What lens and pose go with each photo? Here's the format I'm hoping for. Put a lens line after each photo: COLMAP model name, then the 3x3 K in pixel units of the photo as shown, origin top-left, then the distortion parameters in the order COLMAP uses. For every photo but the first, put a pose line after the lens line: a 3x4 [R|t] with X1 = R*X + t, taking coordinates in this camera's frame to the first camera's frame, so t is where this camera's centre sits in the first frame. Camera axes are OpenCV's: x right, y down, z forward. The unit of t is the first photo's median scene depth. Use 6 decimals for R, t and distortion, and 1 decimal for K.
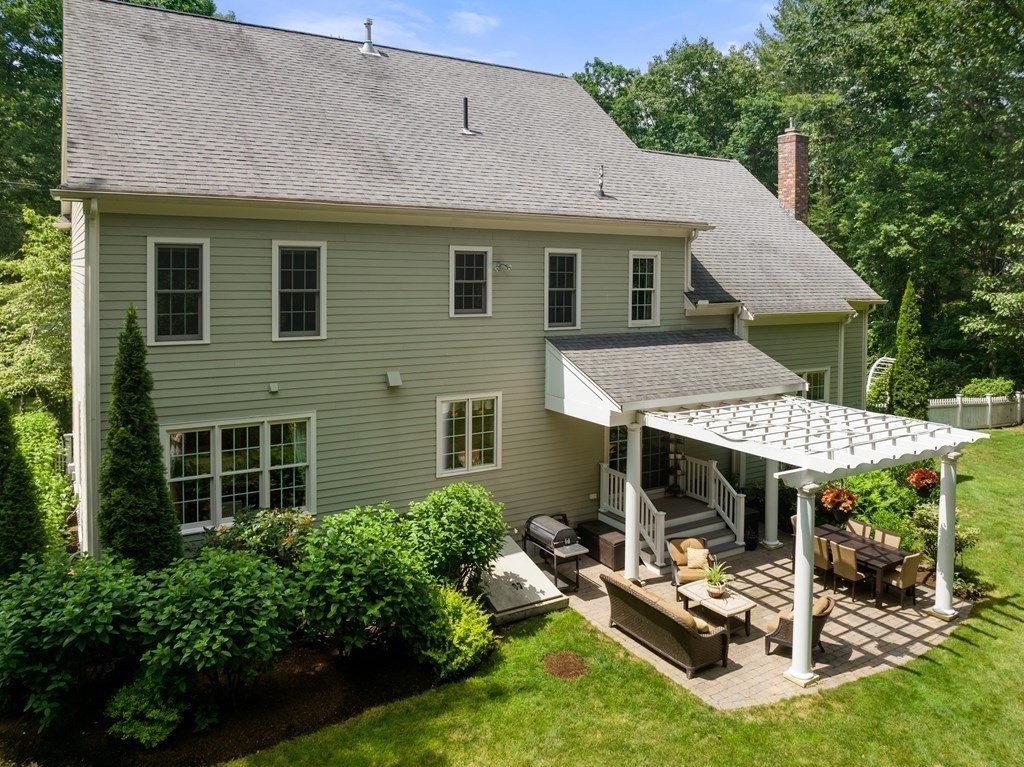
lens RADIAL K [[738.0, 0, 495.2], [0, 738.0, 291.1], [0, 0, 1]] dist [-0.020335, 0.000539]
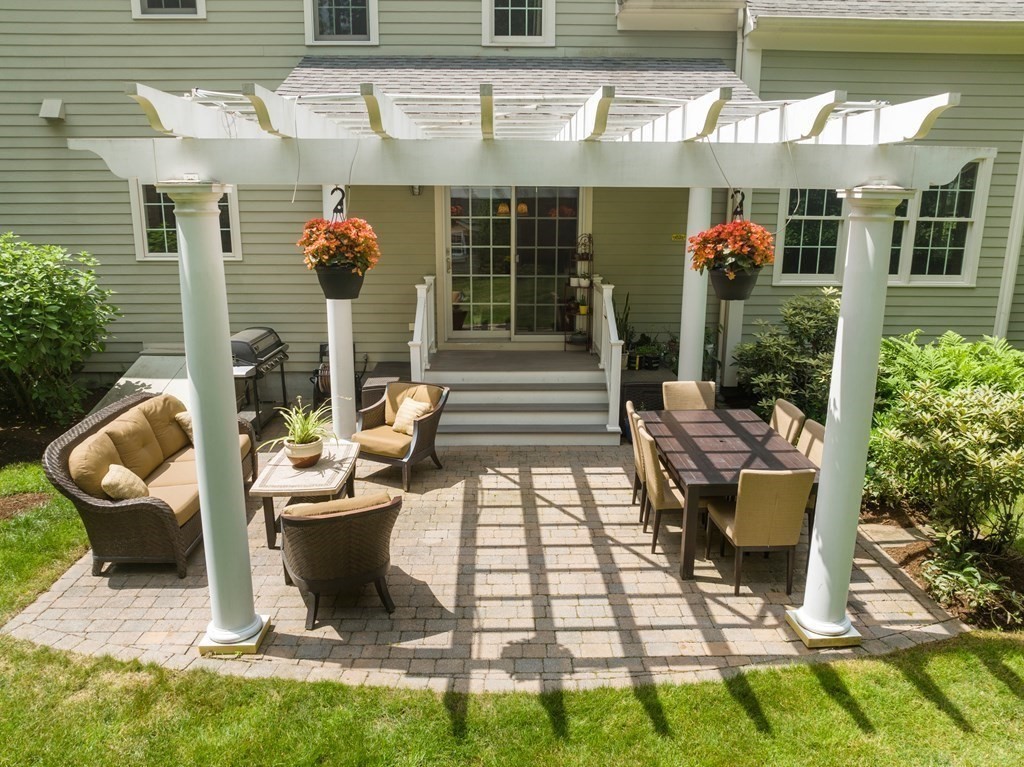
lens RADIAL K [[729.3, 0, 514.3], [0, 729.3, 367.7], [0, 0, 1]] dist [-0.032161, -0.005047]
pose [[0.871043, 0.106989, -0.479414, 0.580892], [-0.011771, 0.980257, 0.197375, 0.212471], [0.491066, -0.166279, 0.855105, 0.563194]]
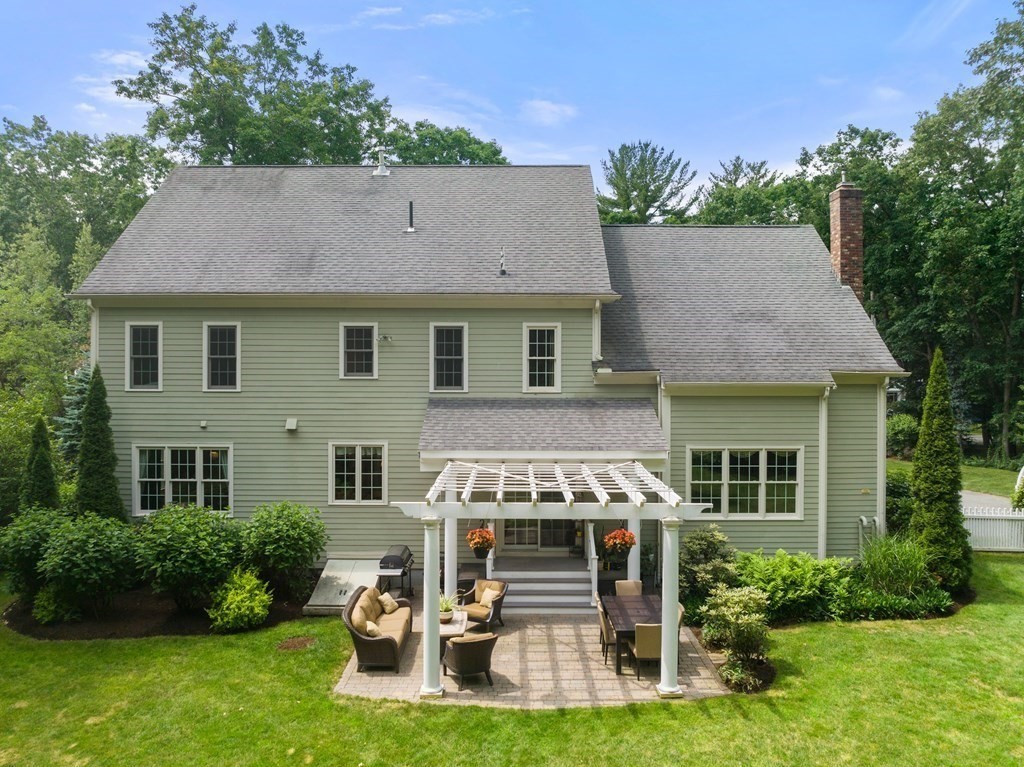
lens RADIAL K [[729.3, 0, 514.3], [0, 729.3, 367.7], [0, 0, 1]] dist [-0.032161, -0.005047]
pose [[0.859113, -0.006236, -0.511747, 0.835506], [-0.008634, 0.999607, -0.026677, 0.047441], [0.511712, 0.027337, 0.858722, 0.079598]]
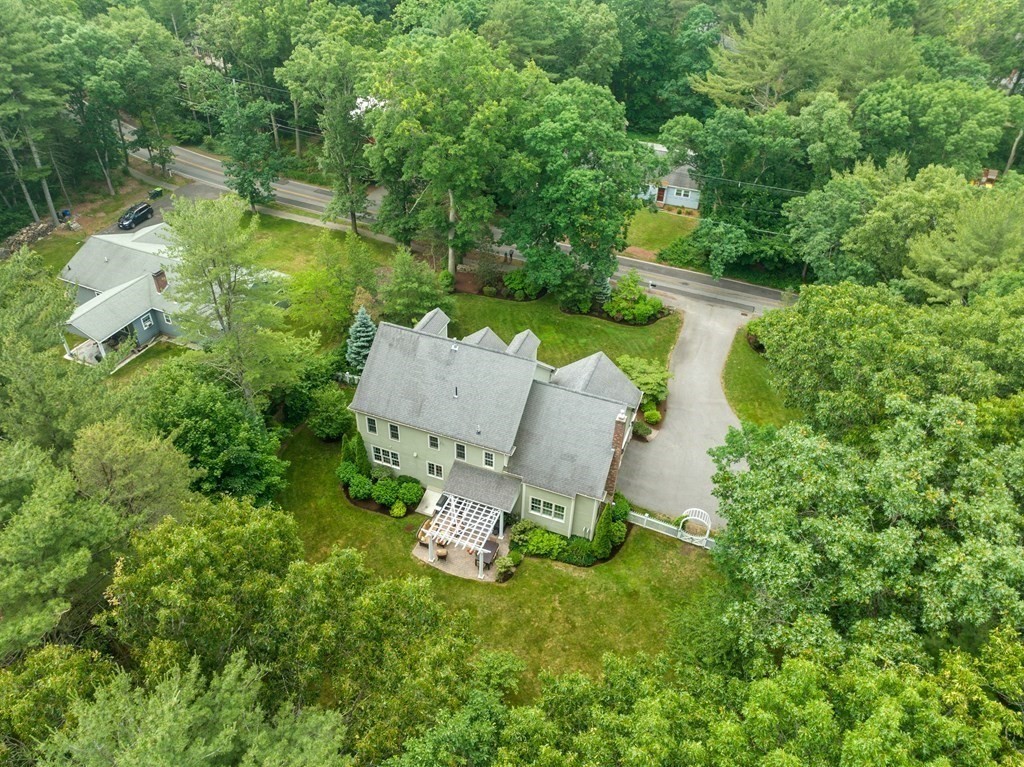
lens RADIAL K [[729.3, 0, 514.3], [0, 729.3, 367.7], [0, 0, 1]] dist [-0.032161, -0.005047]
pose [[0.624882, 0.500652, -0.599059, 2.346395], [-0.045297, 0.789273, 0.612370, -2.706384], [0.779404, -0.355523, 0.515880, -0.502480]]
